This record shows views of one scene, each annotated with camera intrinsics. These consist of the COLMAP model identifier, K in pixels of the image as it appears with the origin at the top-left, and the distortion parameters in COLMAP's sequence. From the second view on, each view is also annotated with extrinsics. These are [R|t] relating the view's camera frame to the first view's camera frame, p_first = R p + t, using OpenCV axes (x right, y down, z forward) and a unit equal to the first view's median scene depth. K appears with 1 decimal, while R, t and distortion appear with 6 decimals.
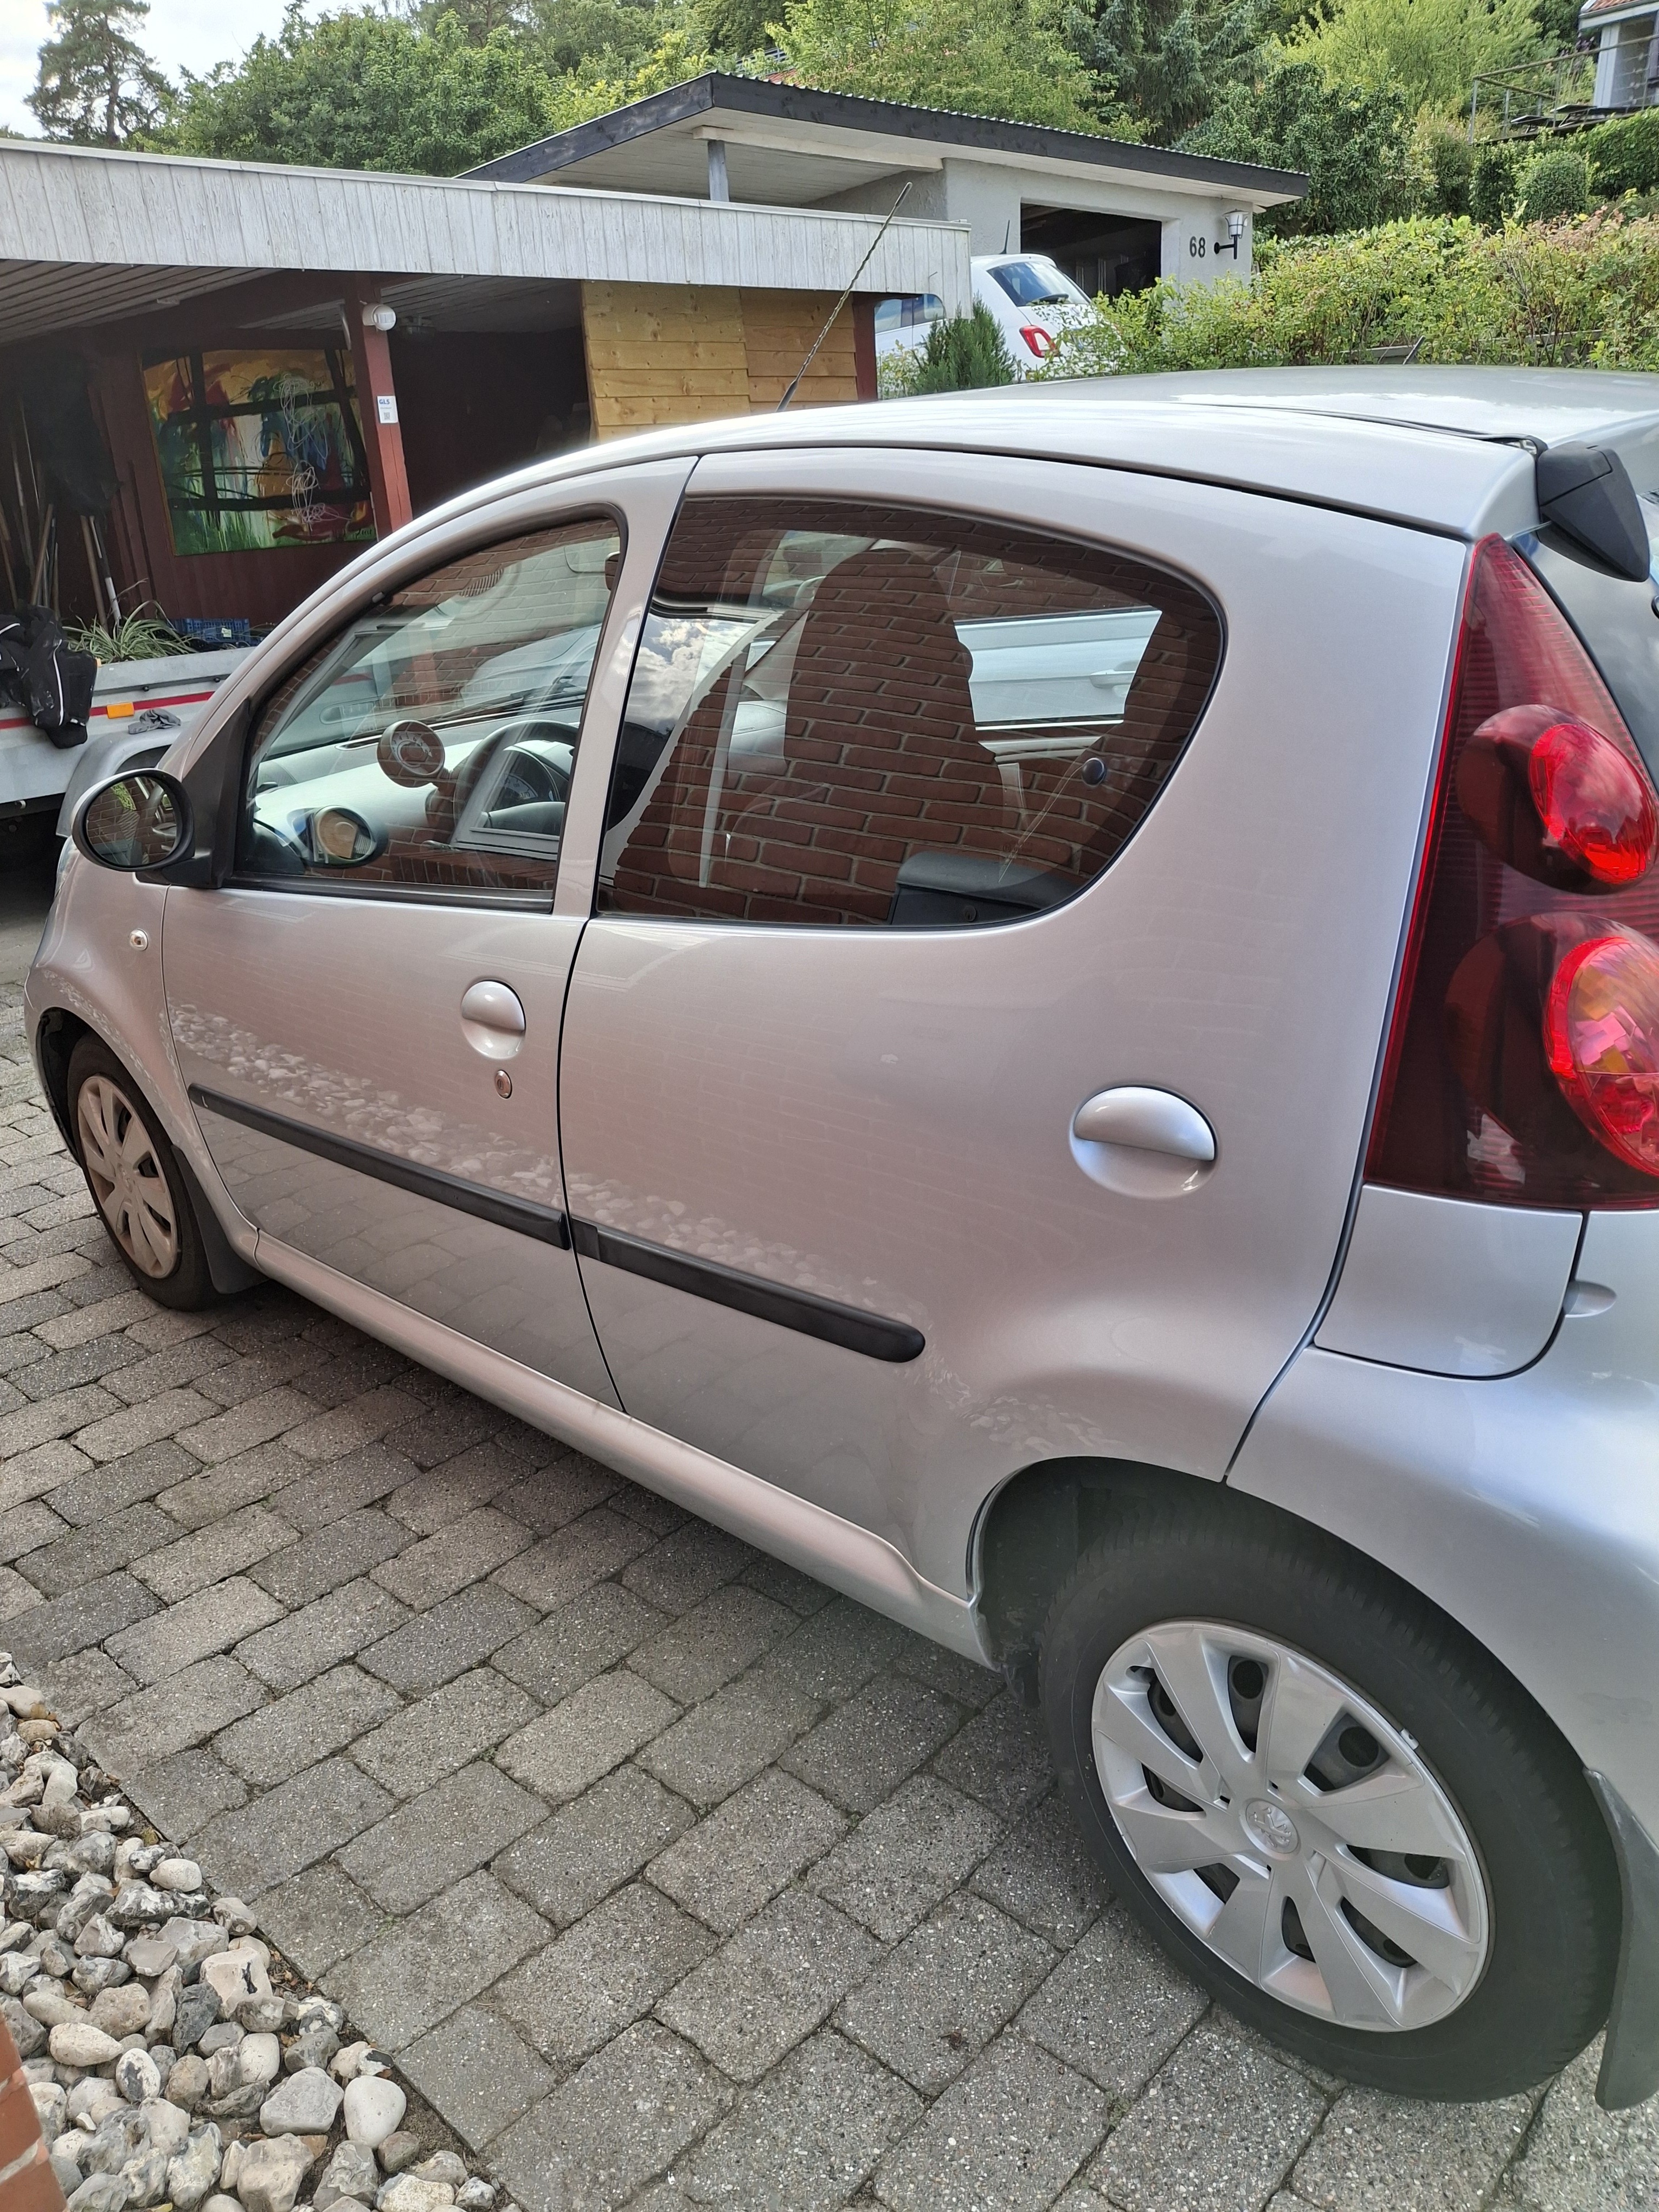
lens RADIAL K [[1660.3, 0, 829.5], [0, 1660.3, 1106.0], [0, 0, 1]] dist [-0.087640, 0.003290]
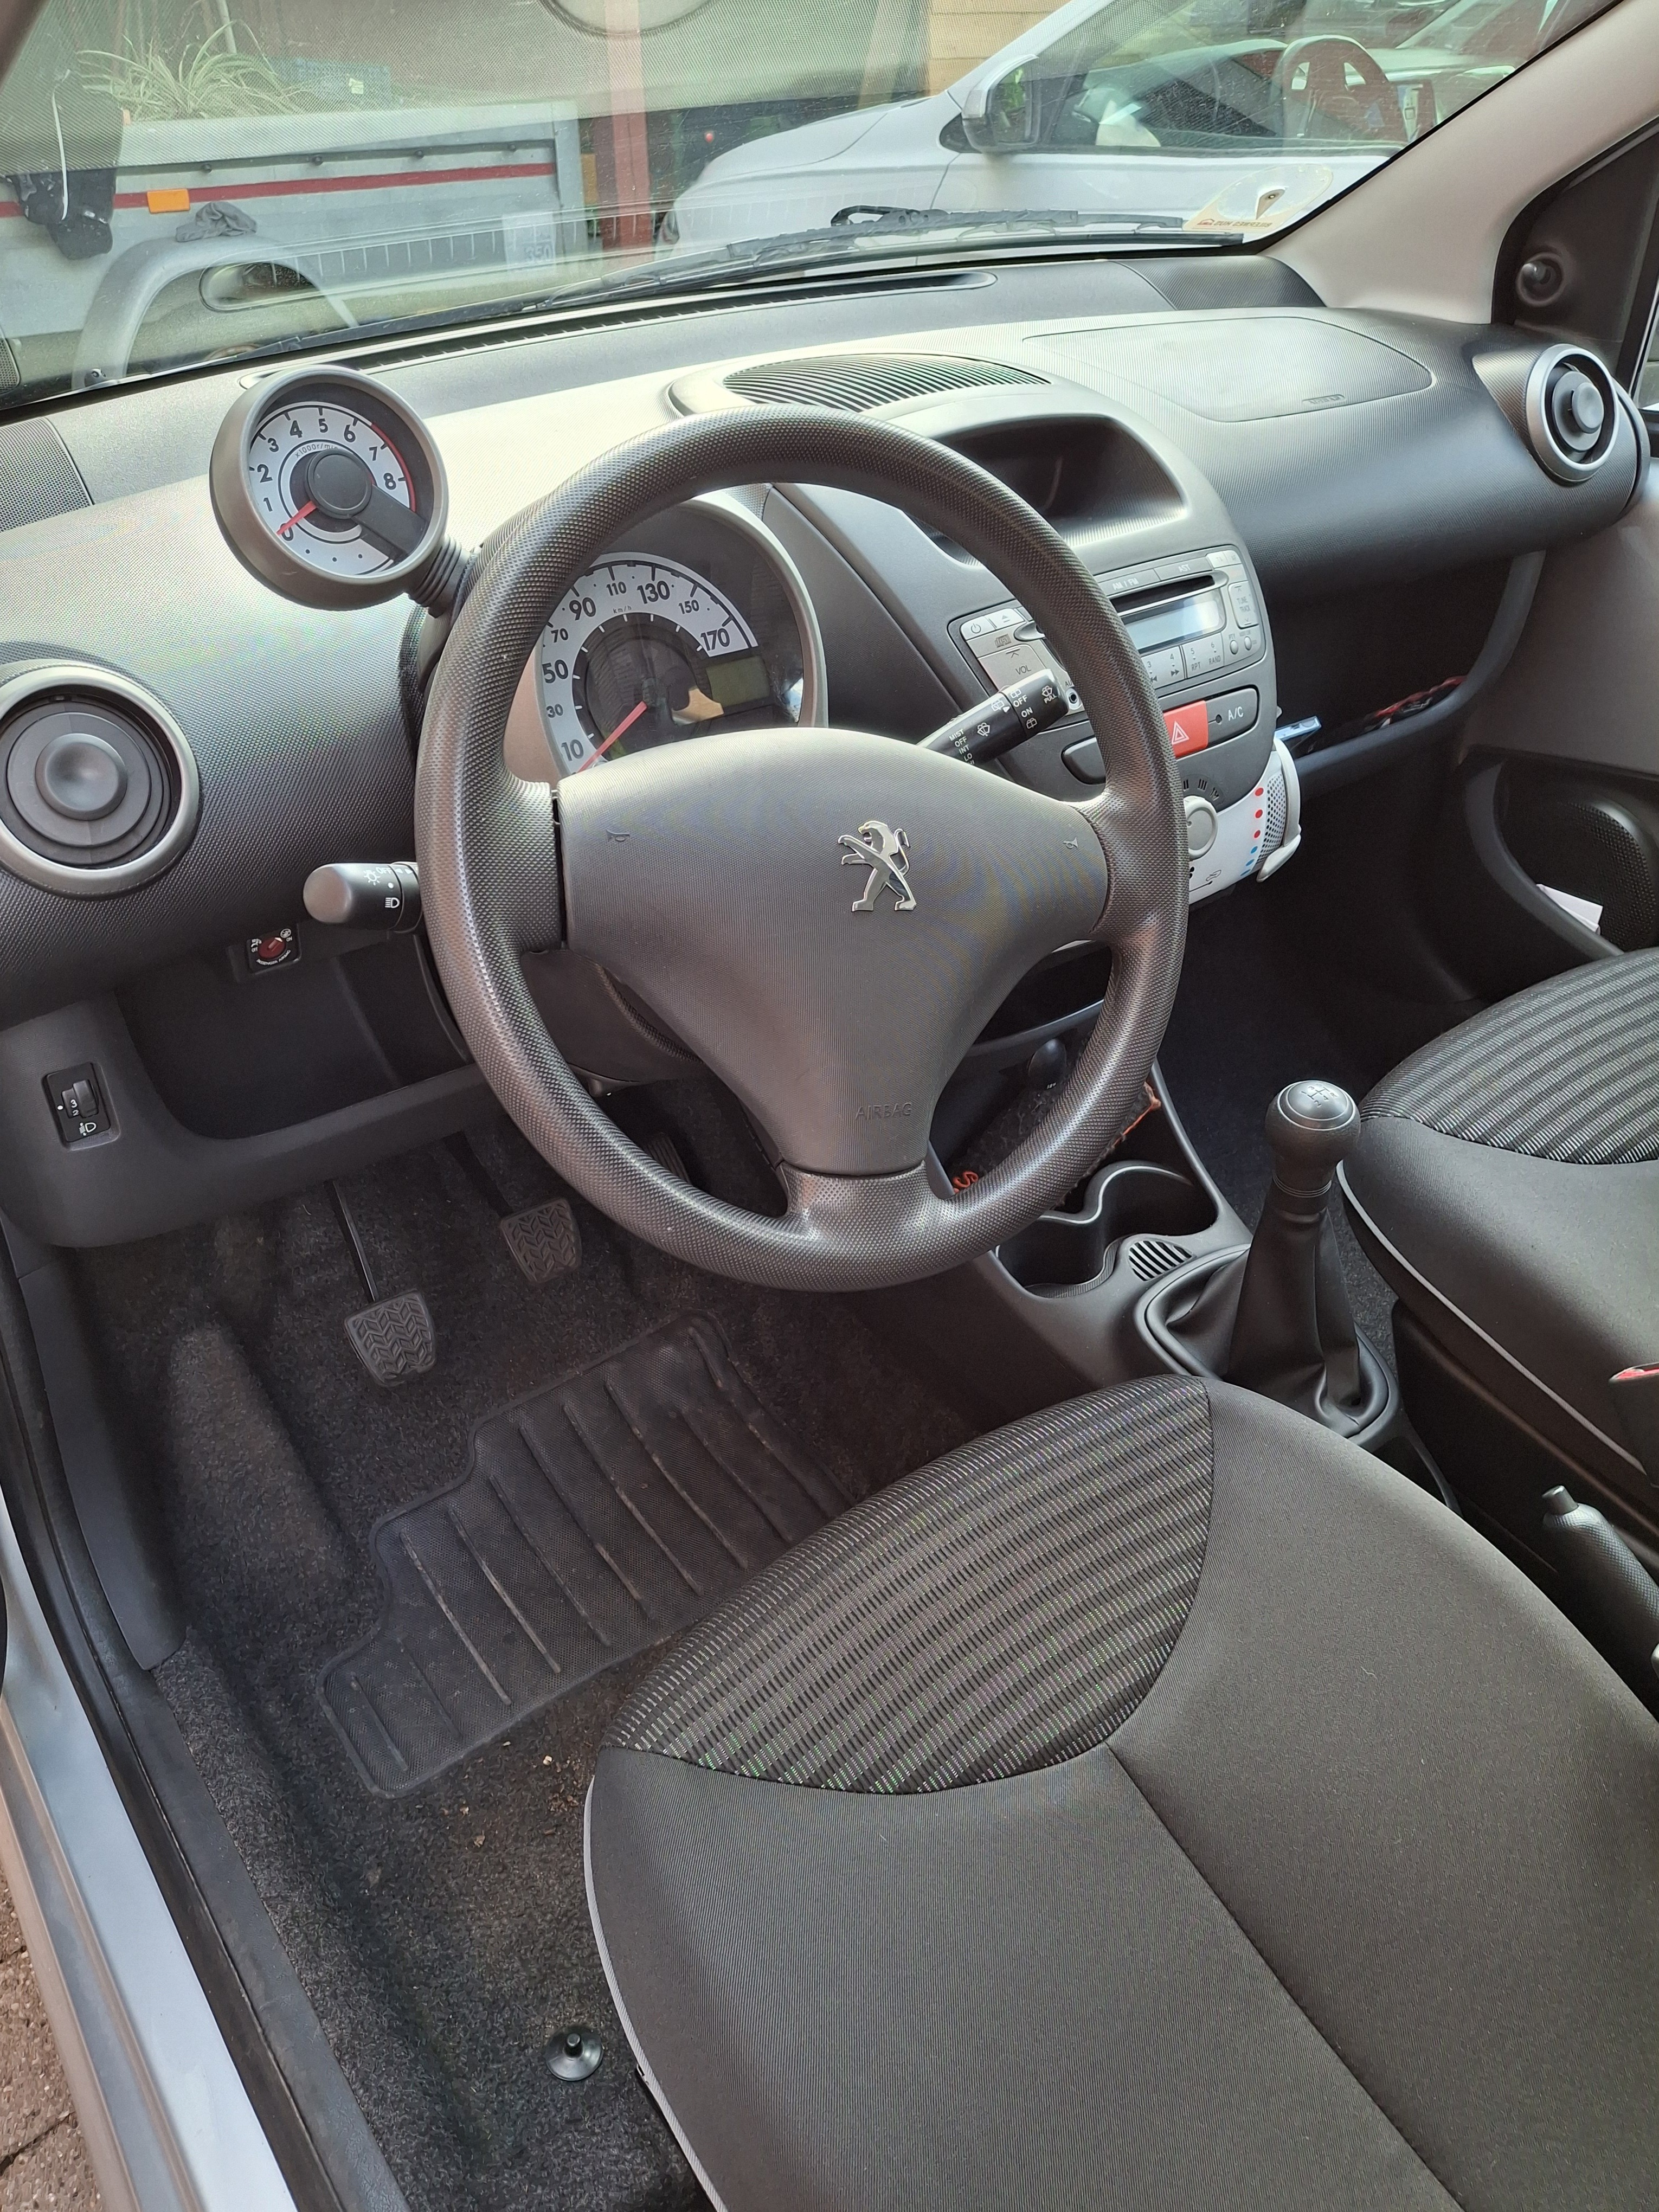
lens RADIAL K [[1660.3, 0, 829.5], [0, 1660.3, 1106.0], [0, 0, 1]] dist [-0.087640, 0.003290]
pose [[0.980386, 0.165393, -0.107185, -0.069284], [-0.134721, 0.959333, 0.248054, -0.099127], [0.143853, -0.228749, 0.962798, 0.382487]]
